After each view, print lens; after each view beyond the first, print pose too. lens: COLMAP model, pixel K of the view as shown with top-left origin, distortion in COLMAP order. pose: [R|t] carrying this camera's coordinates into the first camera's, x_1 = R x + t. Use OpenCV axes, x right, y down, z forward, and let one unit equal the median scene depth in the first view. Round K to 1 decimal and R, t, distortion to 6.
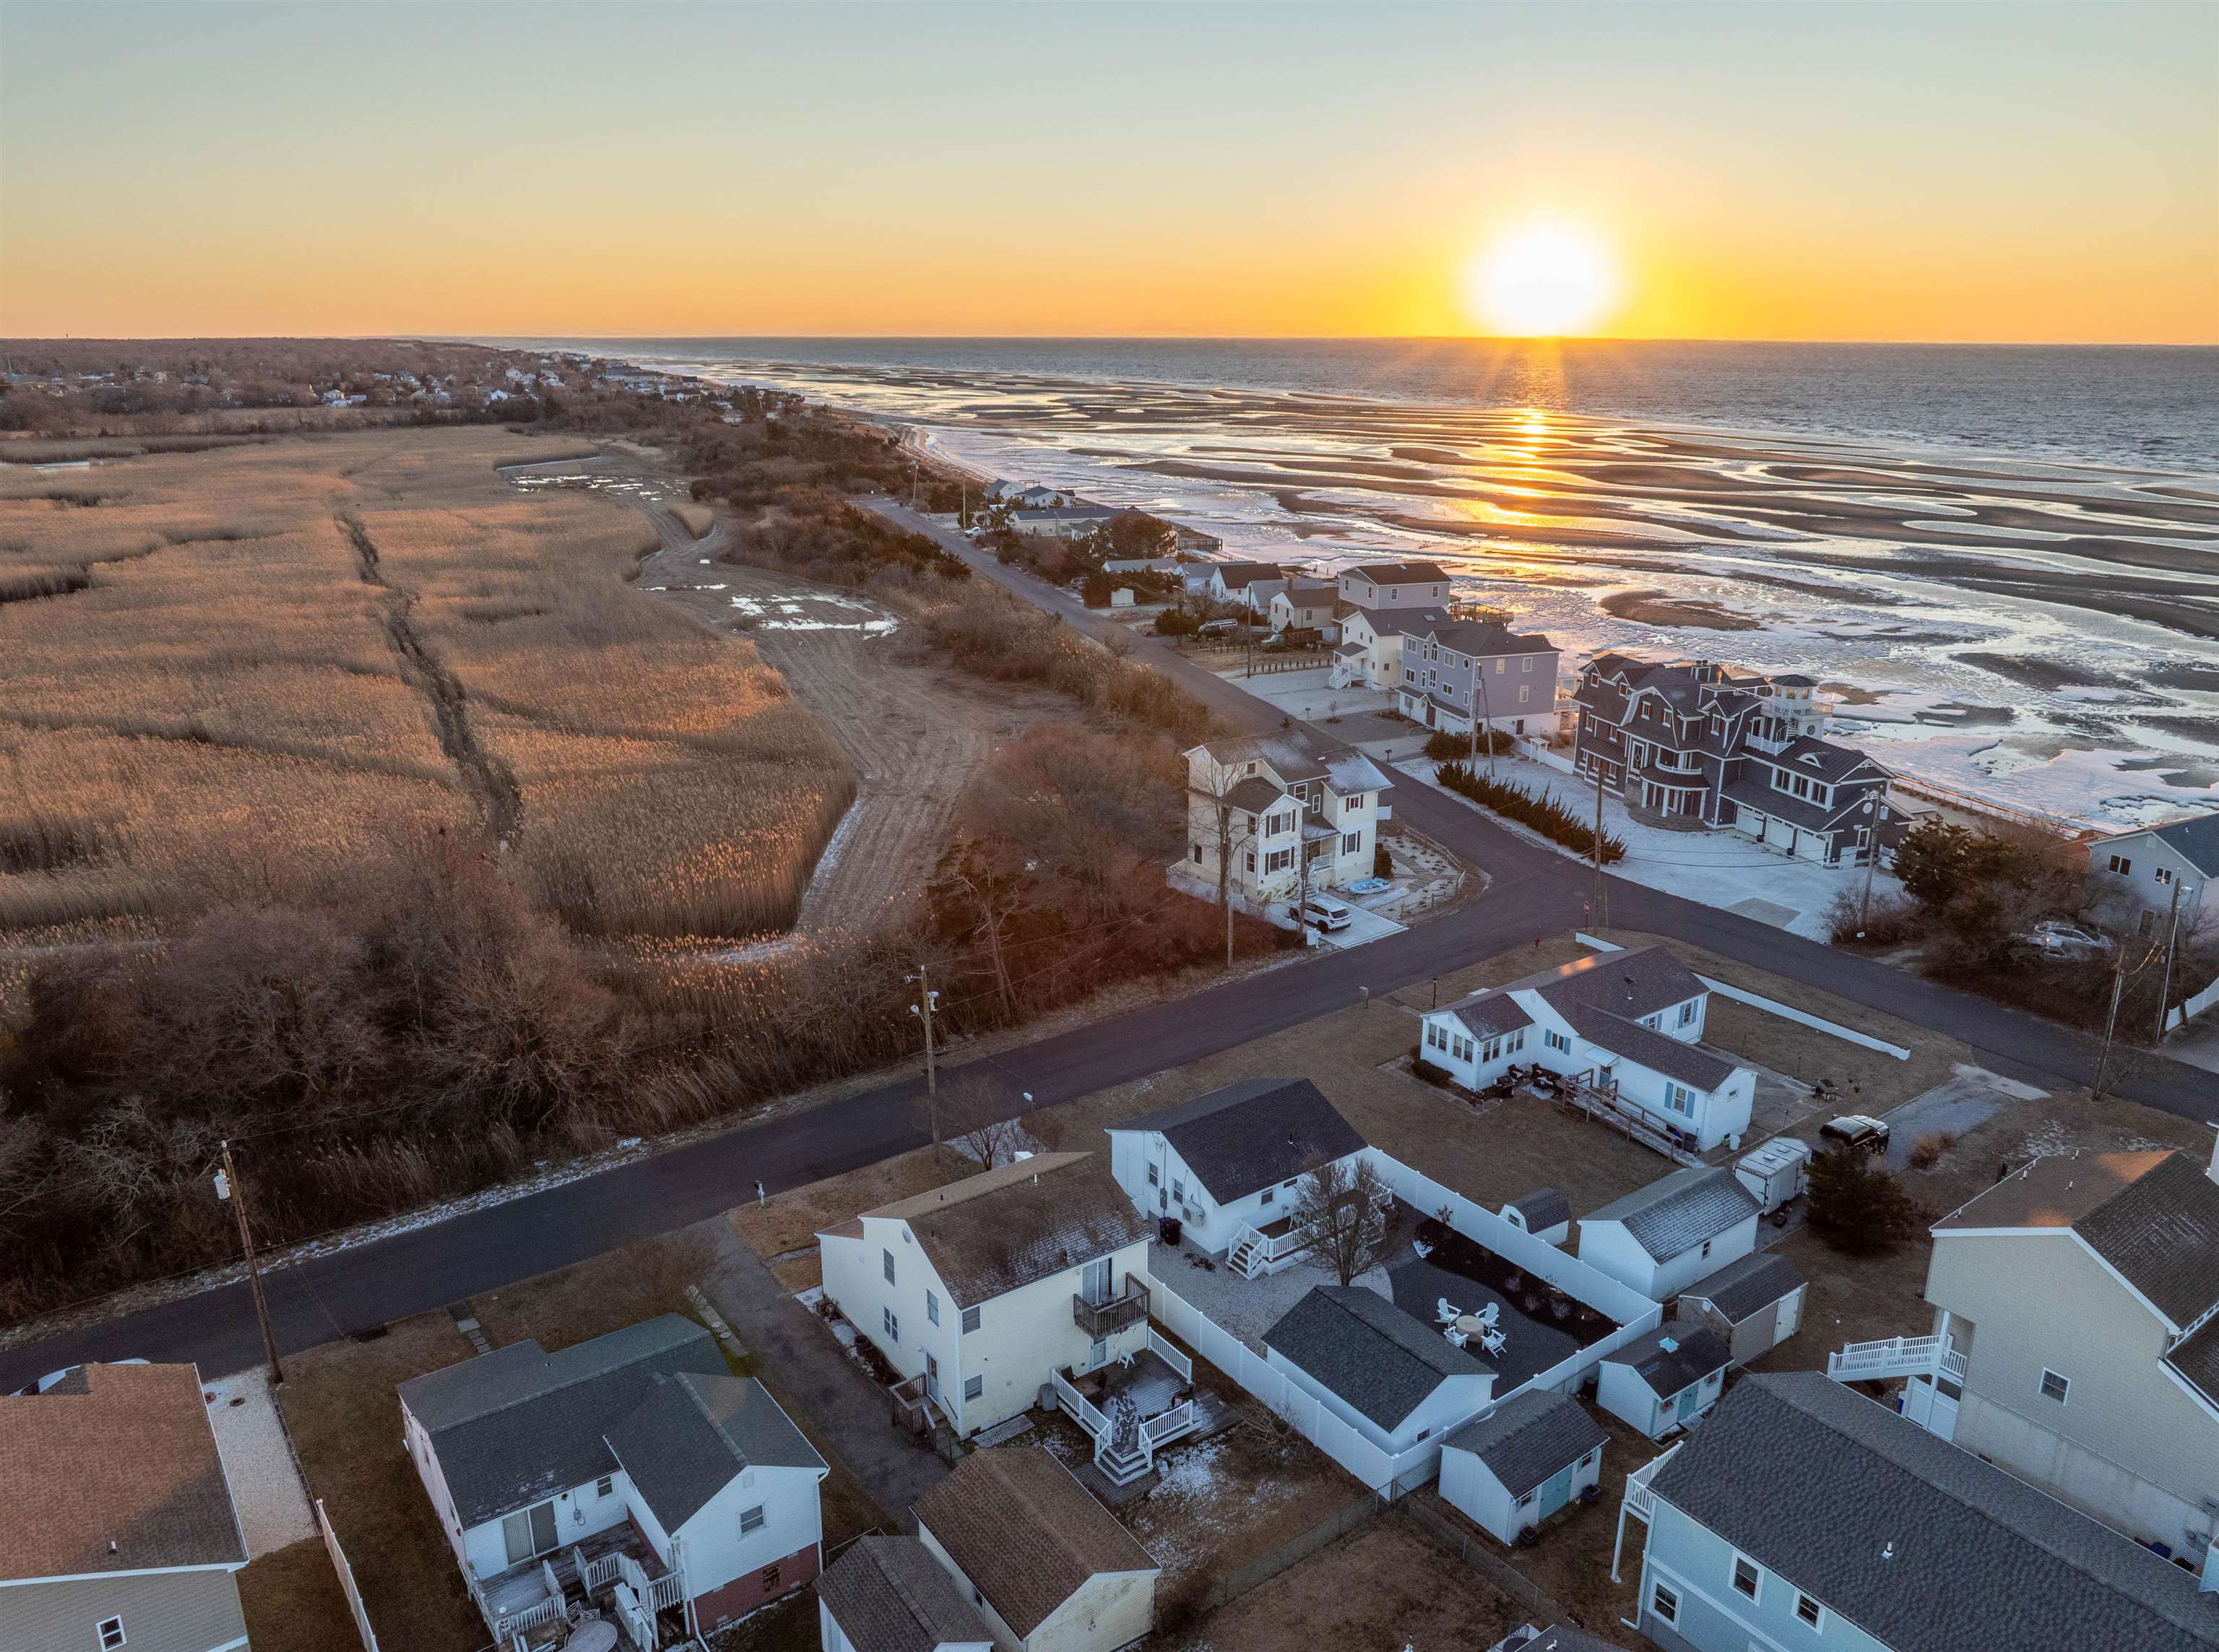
lens RADIAL K [[1569.3, 0, 1092.4], [0, 1569.3, 823.4], [0, 0, 1]] dist [-0.033215, -0.005812]
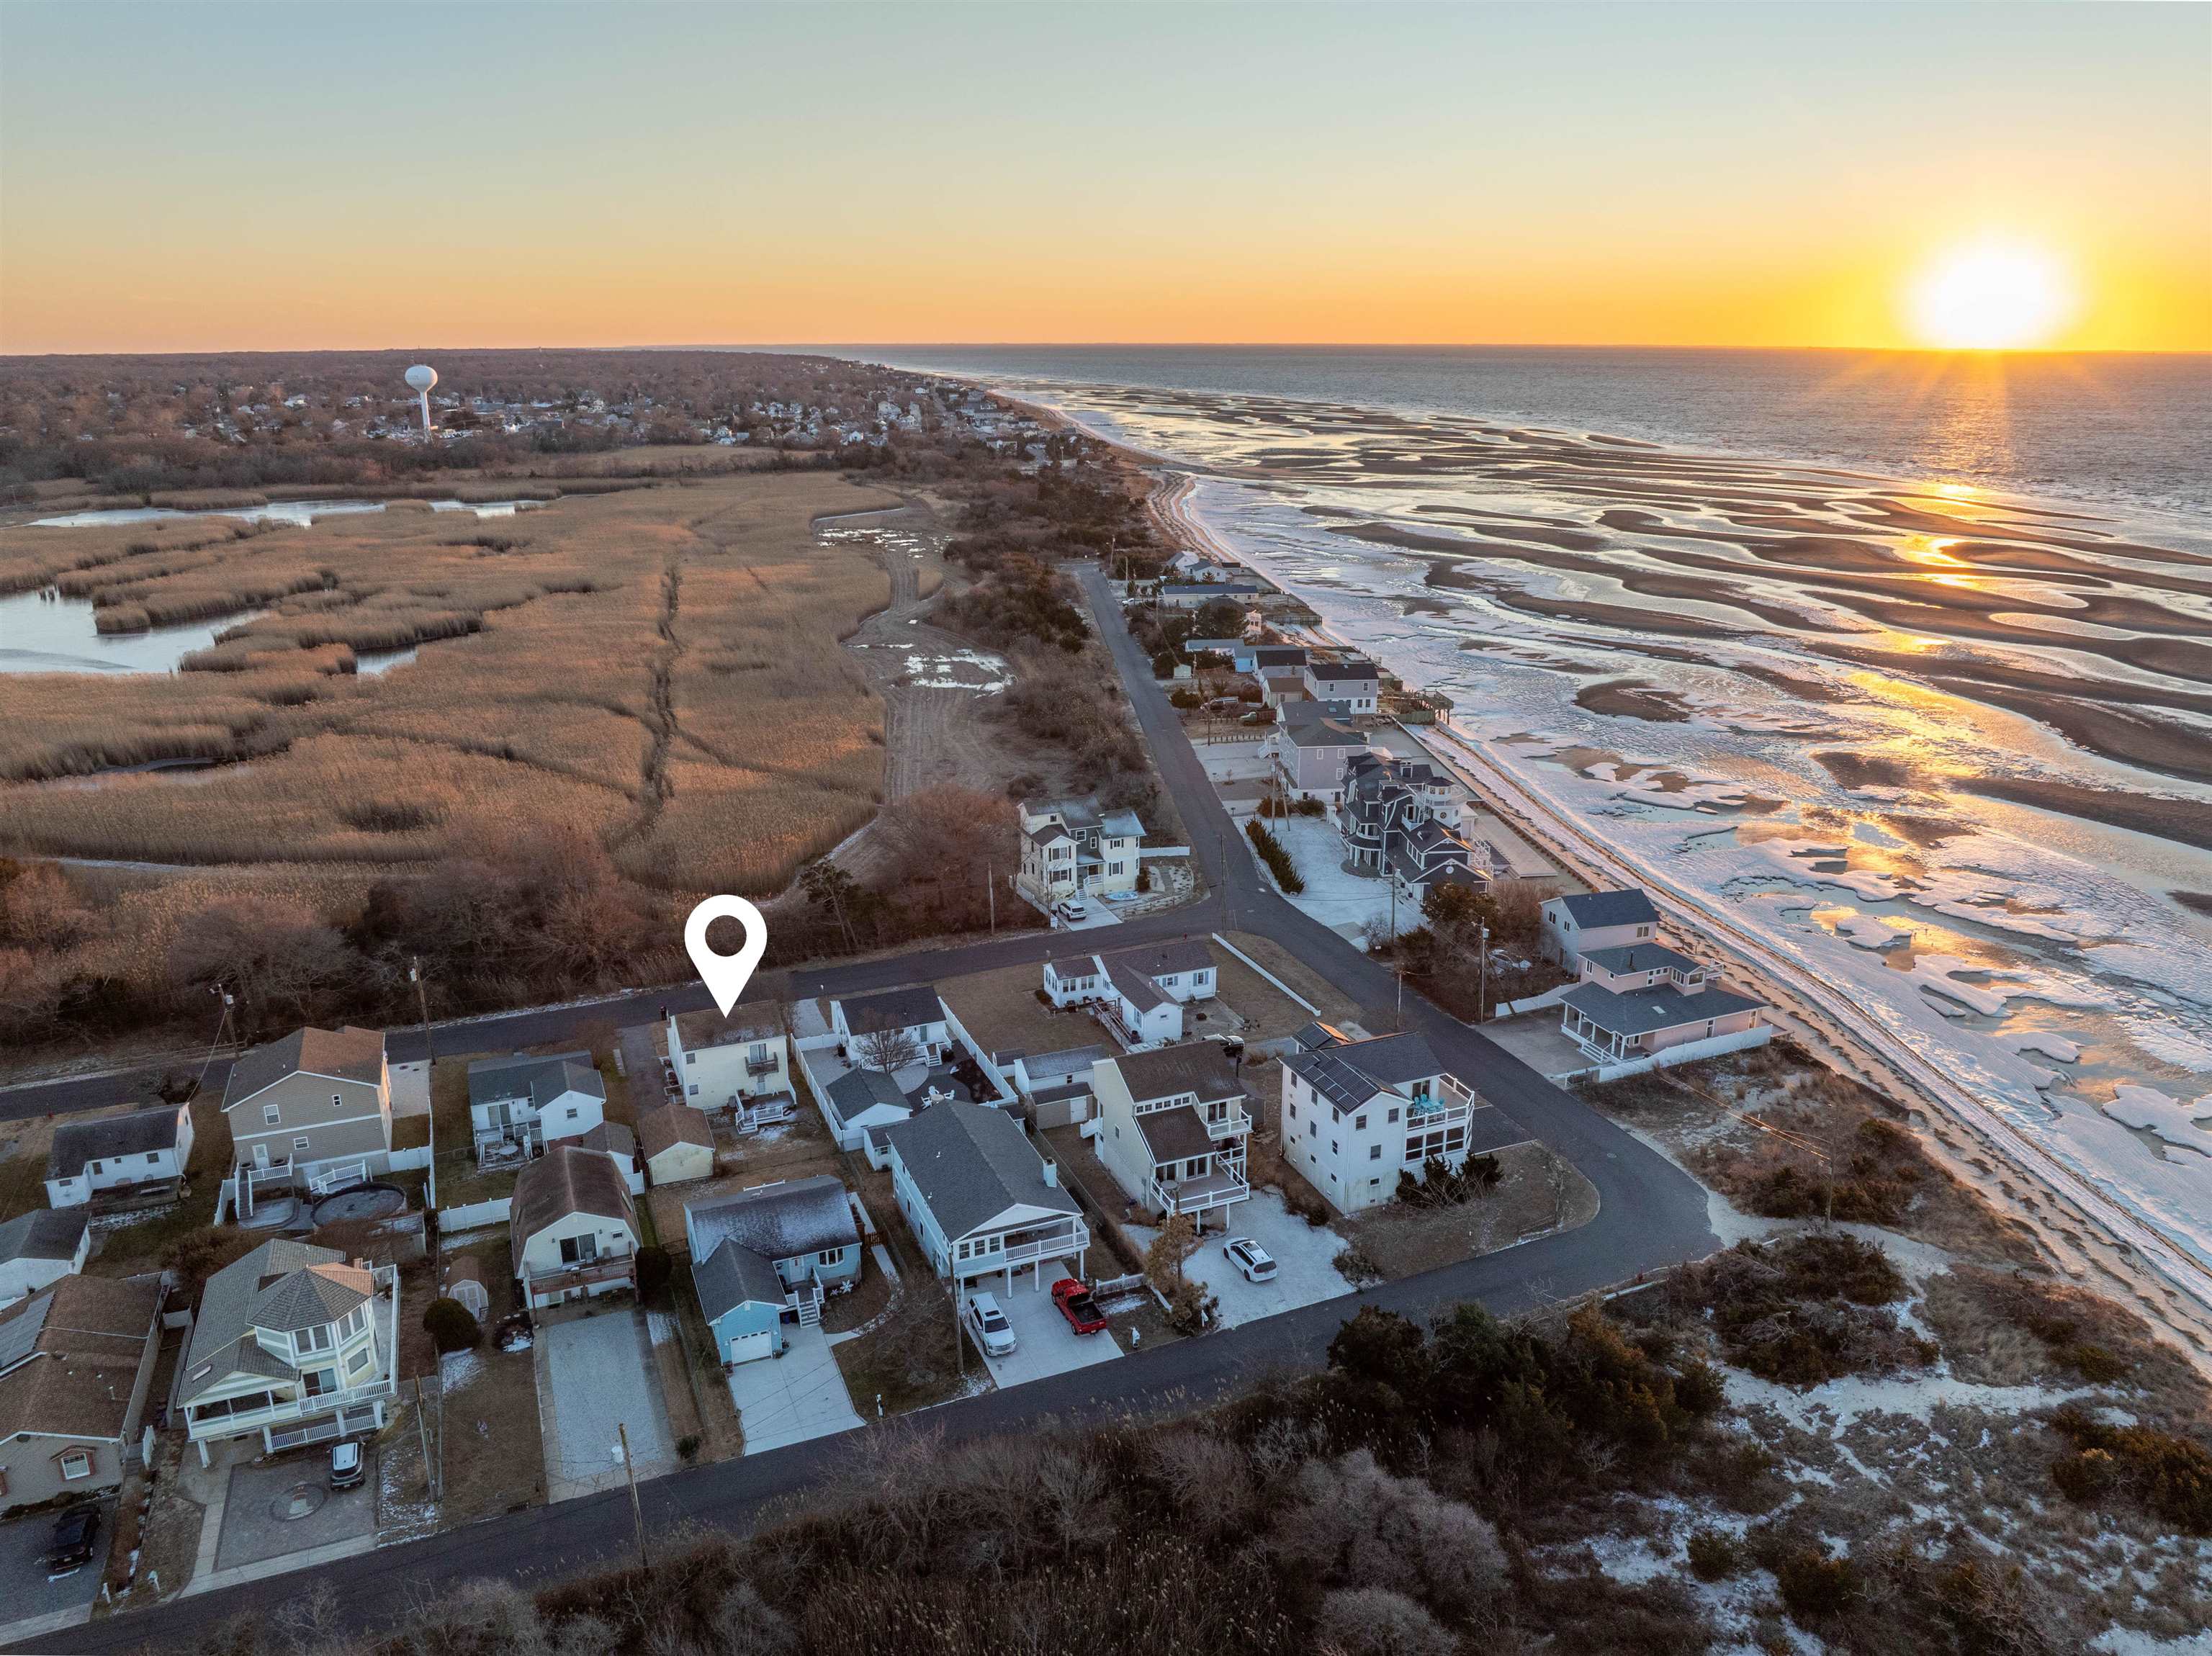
lens RADIAL K [[1564.3, 0, 1117.2], [0, 1564.3, 826.8], [0, 0, 1]] dist [-0.033215, -0.005812]
pose [[0.974114, 0.064555, -0.216643, 0.493743], [-0.064450, 0.997892, 0.007554, -0.041021], [0.216674, 0.006604, 0.976222, -0.546079]]
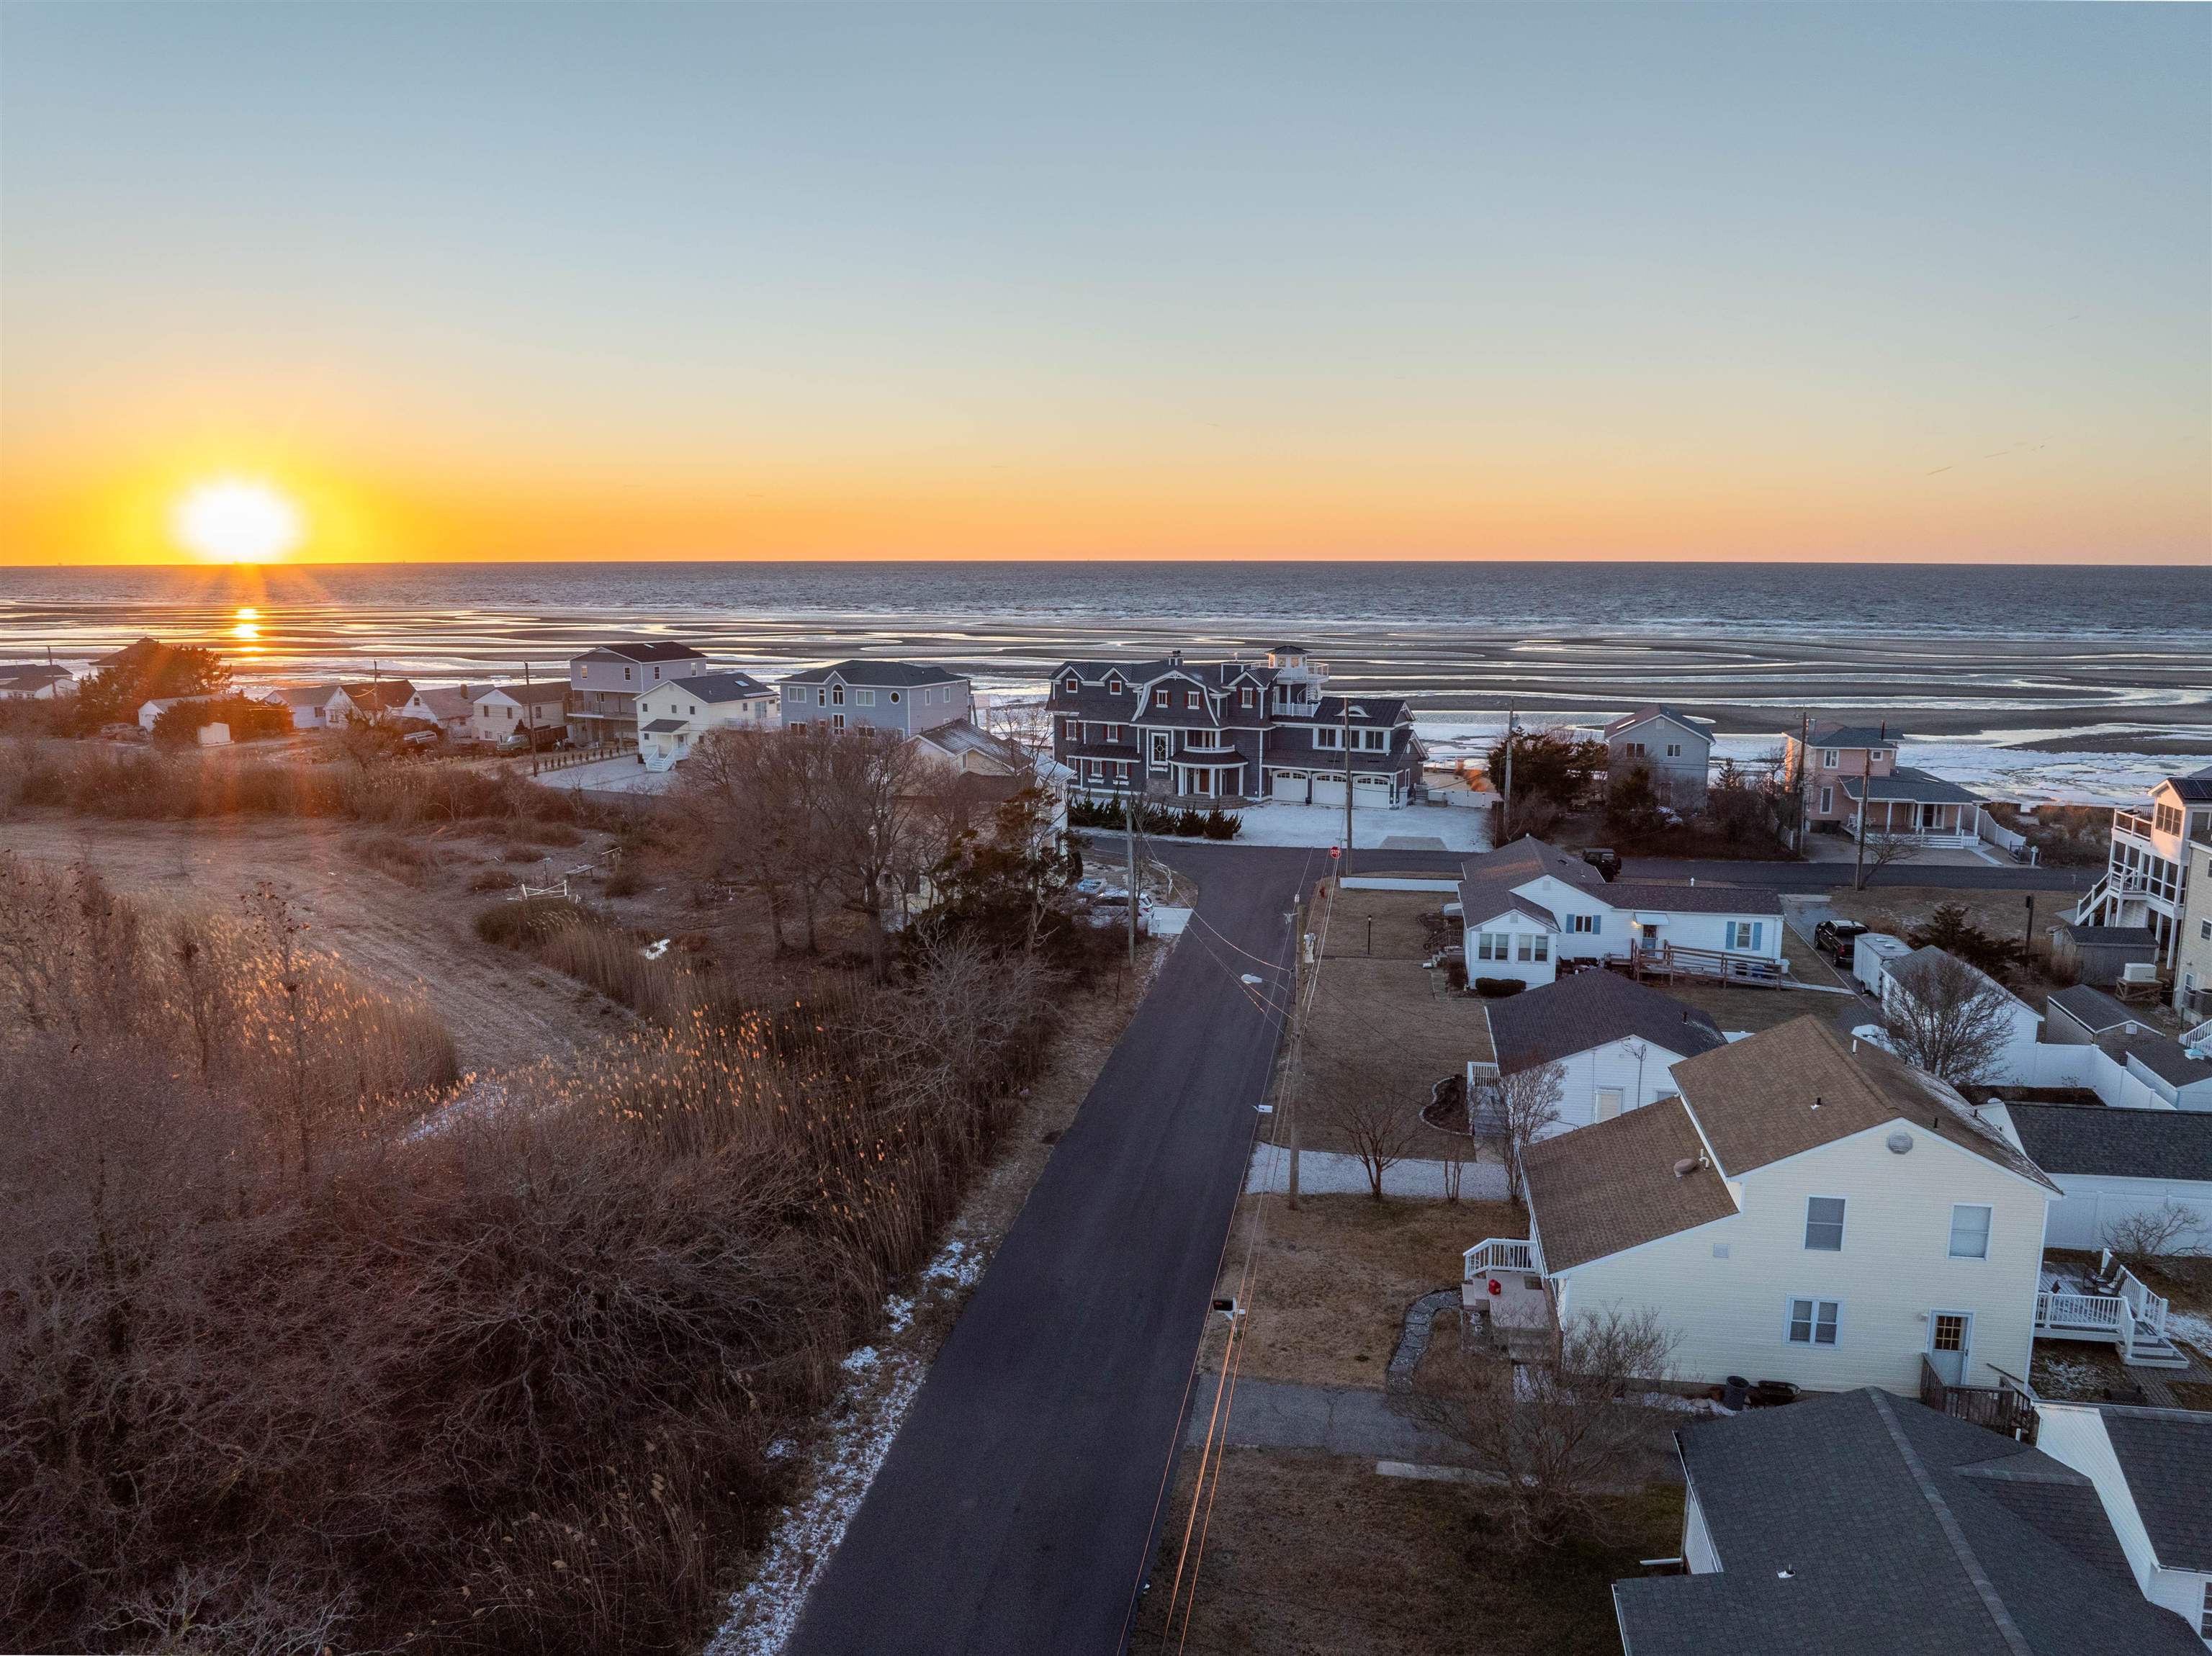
lens RADIAL K [[1564.3, 0, 1096.7], [0, 1564.3, 830.4], [0, 0, 1]] dist [-0.033215, -0.005812]
pose [[0.719167, -0.120620, 0.684288, -0.383338], [0.207305, 0.977212, -0.045618, 0.048103], [-0.663192, 0.174663, 0.727783, 0.361107]]
